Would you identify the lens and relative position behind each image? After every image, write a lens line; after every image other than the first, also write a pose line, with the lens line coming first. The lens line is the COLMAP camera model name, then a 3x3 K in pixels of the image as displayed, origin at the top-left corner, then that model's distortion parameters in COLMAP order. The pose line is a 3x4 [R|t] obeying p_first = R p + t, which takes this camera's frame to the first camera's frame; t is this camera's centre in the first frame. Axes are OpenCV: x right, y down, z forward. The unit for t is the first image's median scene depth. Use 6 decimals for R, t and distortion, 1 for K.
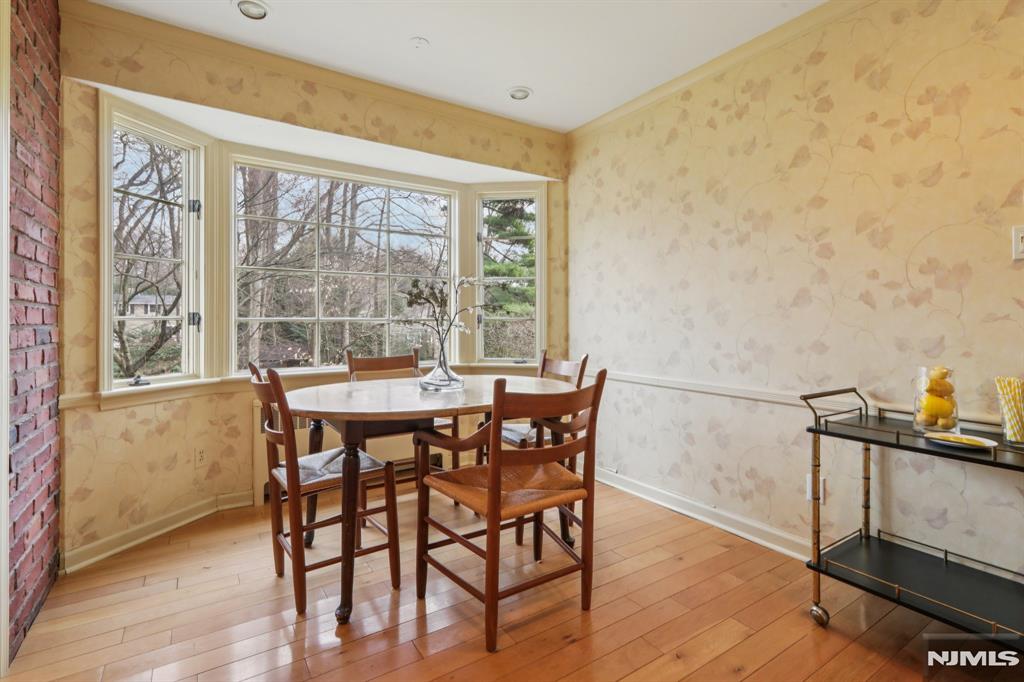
lens RADIAL K [[466.2, 0, 482.9], [0, 466.2, 319.8], [0, 0, 1]] dist [0.001614, 0.001241]
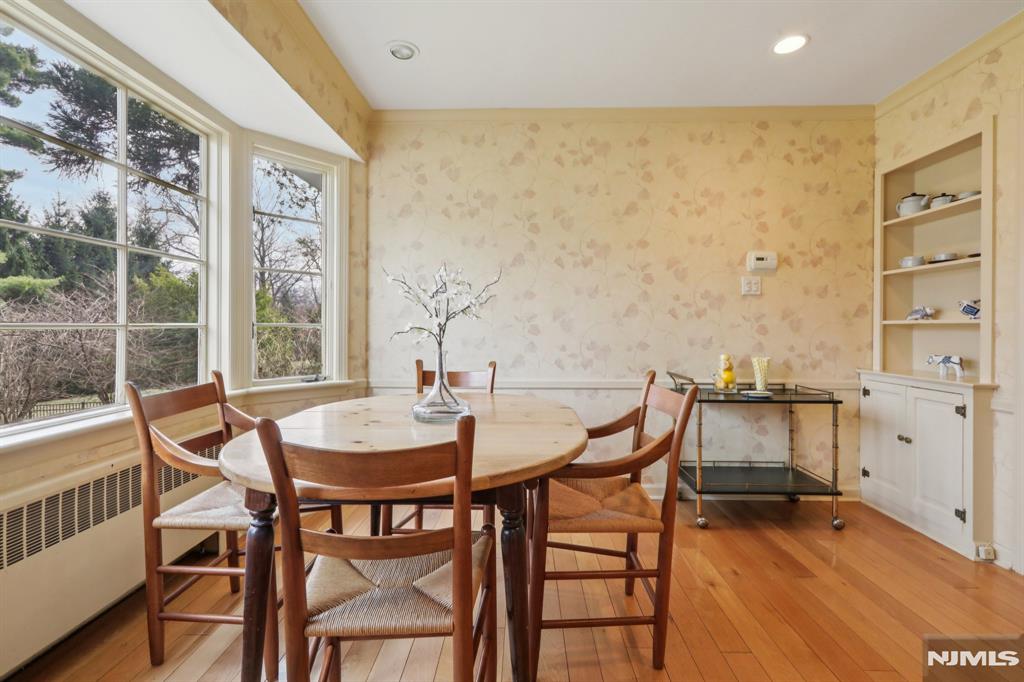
lens RADIAL K [[466.2, 0, 500.9], [0, 466.2, 325.6], [0, 0, 1]] dist [0.001614, 0.001241]
pose [[0.564570, -0.005717, 0.825365, -0.615746], [-0.001547, 0.999967, 0.007984, -0.012414], [-0.825384, -0.005784, 0.564543, 0.486493]]
